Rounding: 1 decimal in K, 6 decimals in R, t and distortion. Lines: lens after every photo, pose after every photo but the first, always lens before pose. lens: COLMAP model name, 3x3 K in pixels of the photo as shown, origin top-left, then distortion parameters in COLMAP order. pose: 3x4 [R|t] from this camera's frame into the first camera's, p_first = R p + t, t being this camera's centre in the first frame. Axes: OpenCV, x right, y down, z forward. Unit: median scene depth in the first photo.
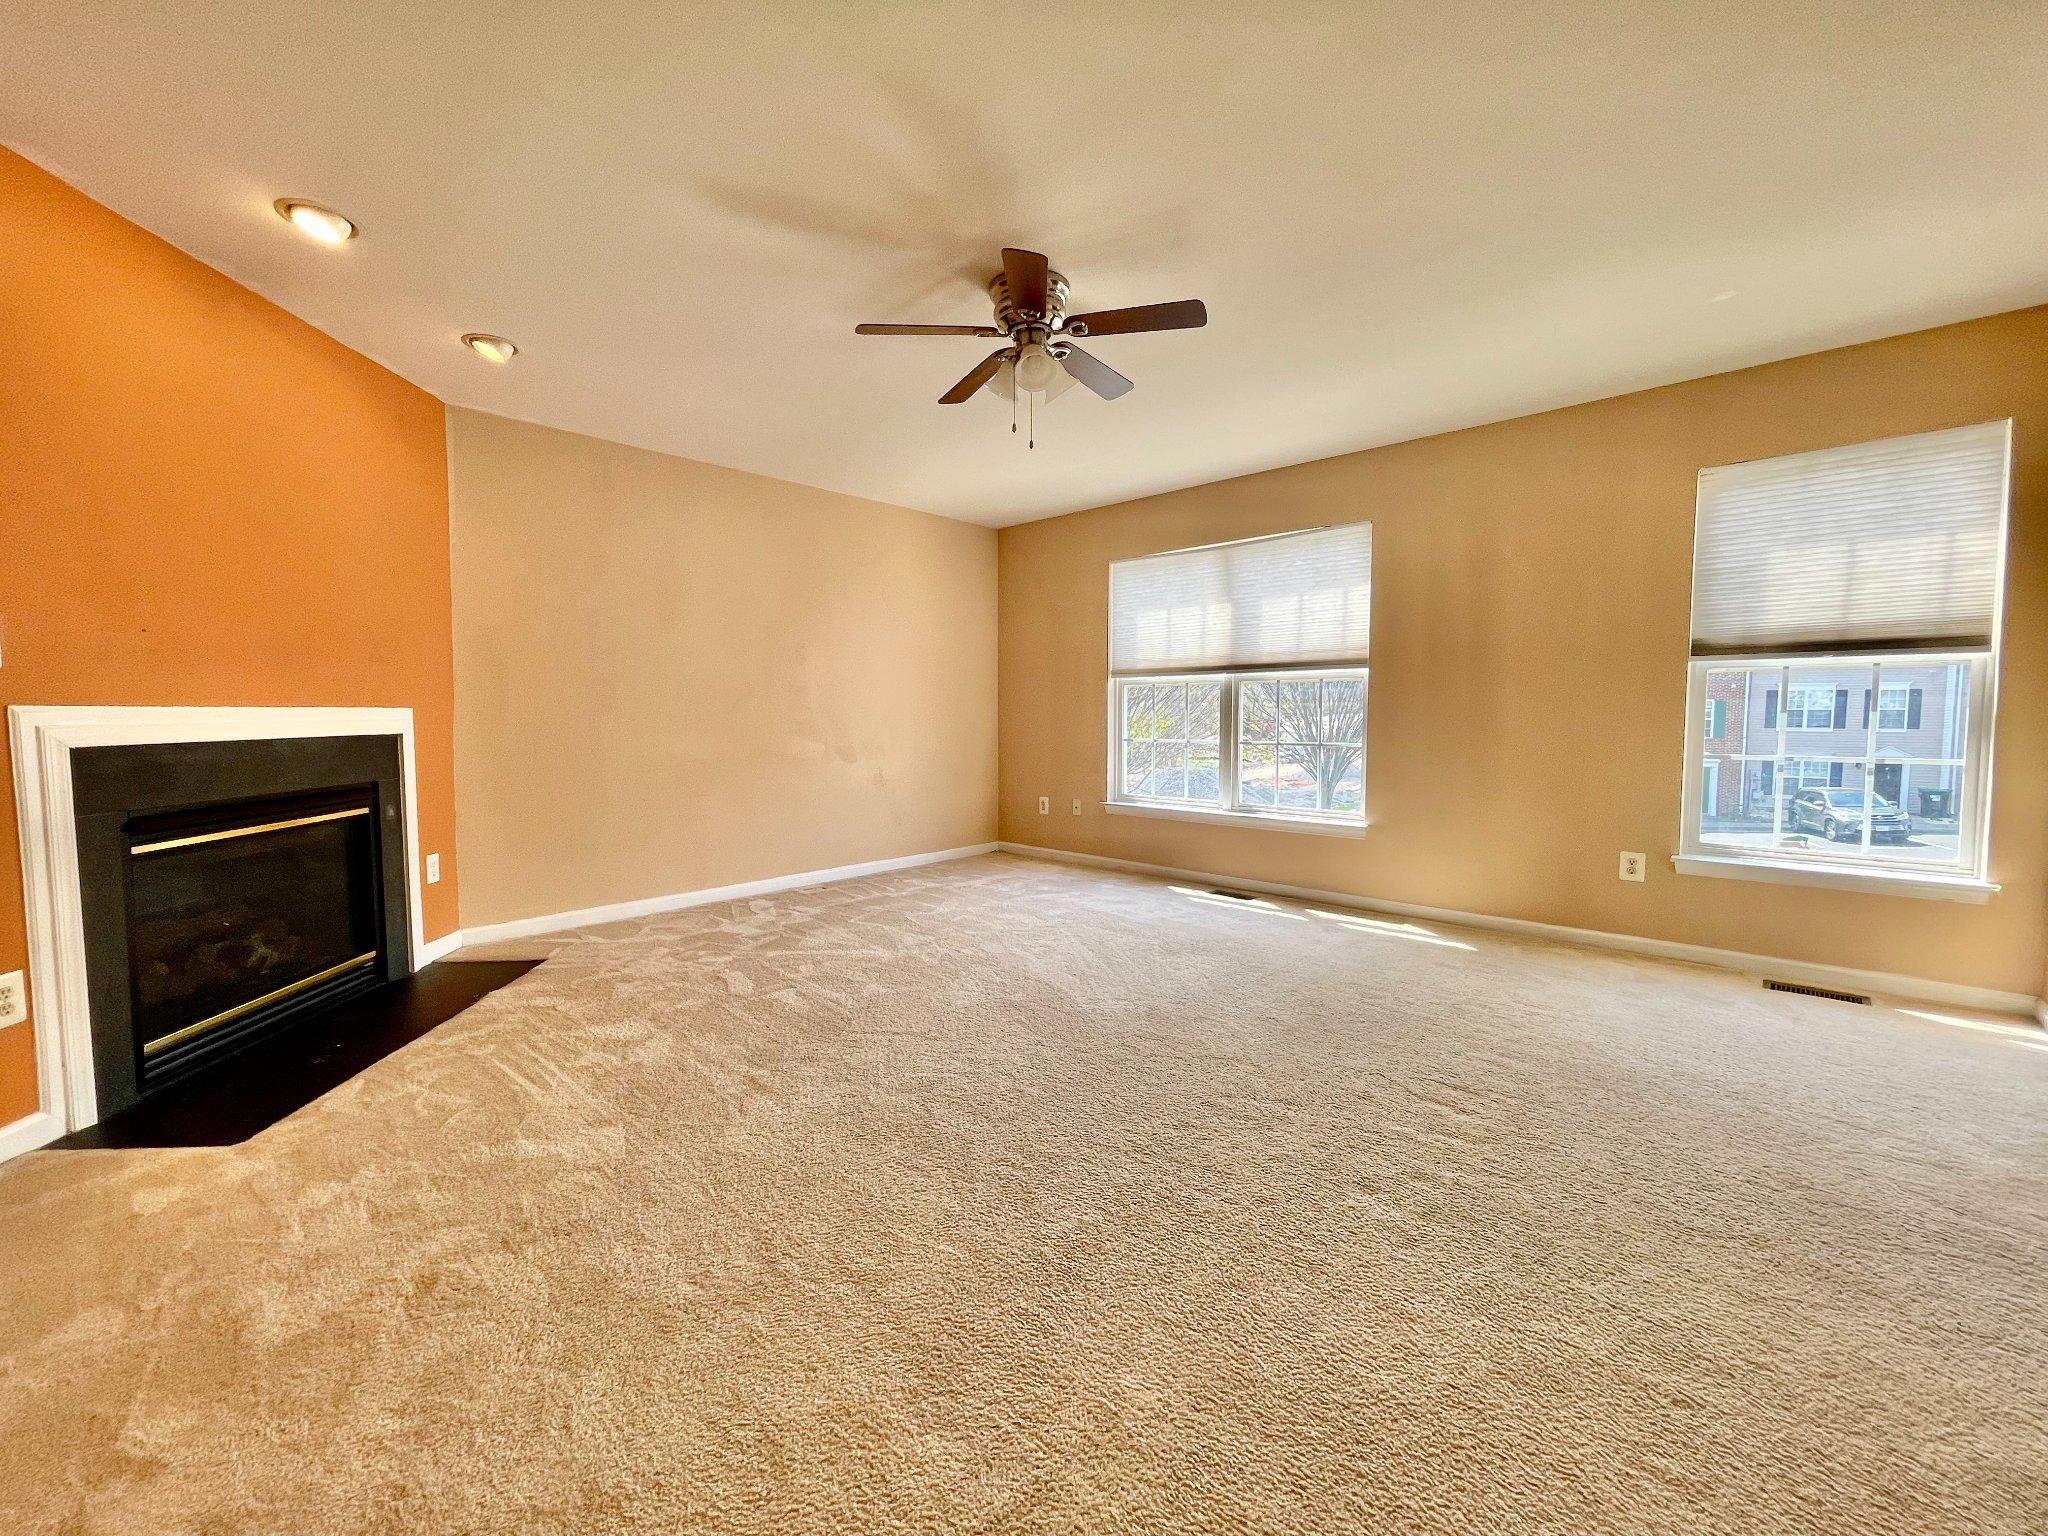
lens RADIAL K [[821.6, 0, 1009.4], [0, 821.6, 767.3], [0, 0, 1]] dist [-0.001381, -0.000462]
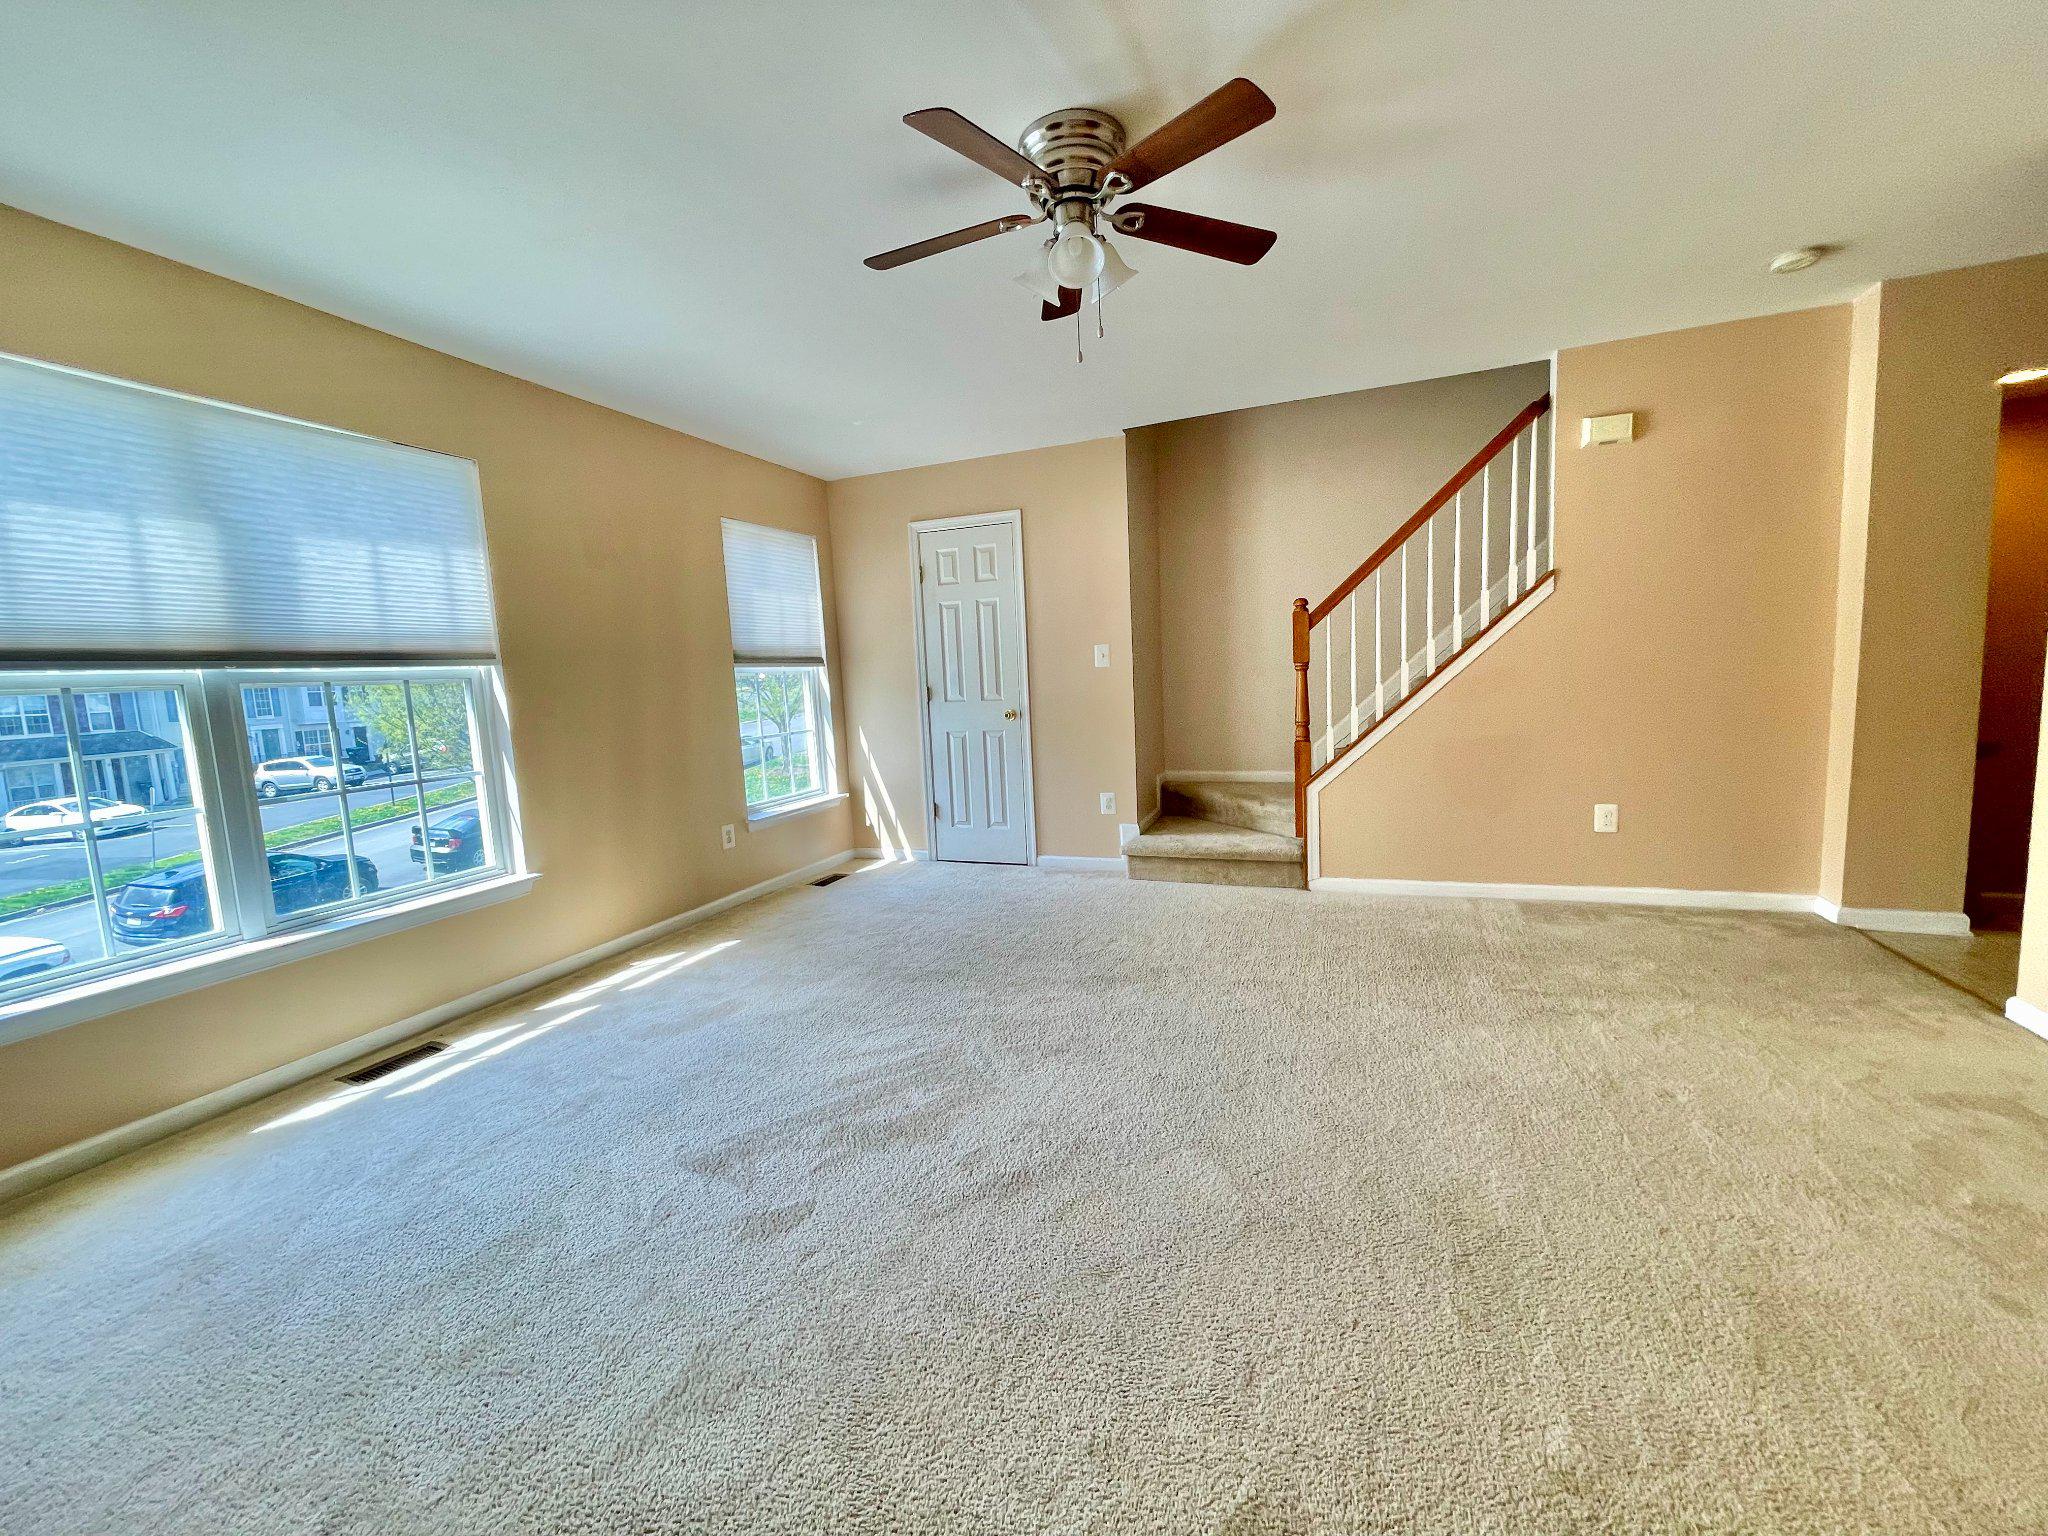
lens RADIAL K [[821.6, 0, 1012.6], [0, 821.6, 769.3], [0, 0, 1]] dist [-0.001381, -0.000462]
pose [[-0.364759, -0.091621, 0.926583, -0.487031], [0.103160, 0.985044, 0.138011, -0.096970], [-0.925369, 0.145927, -0.349852, 0.980024]]
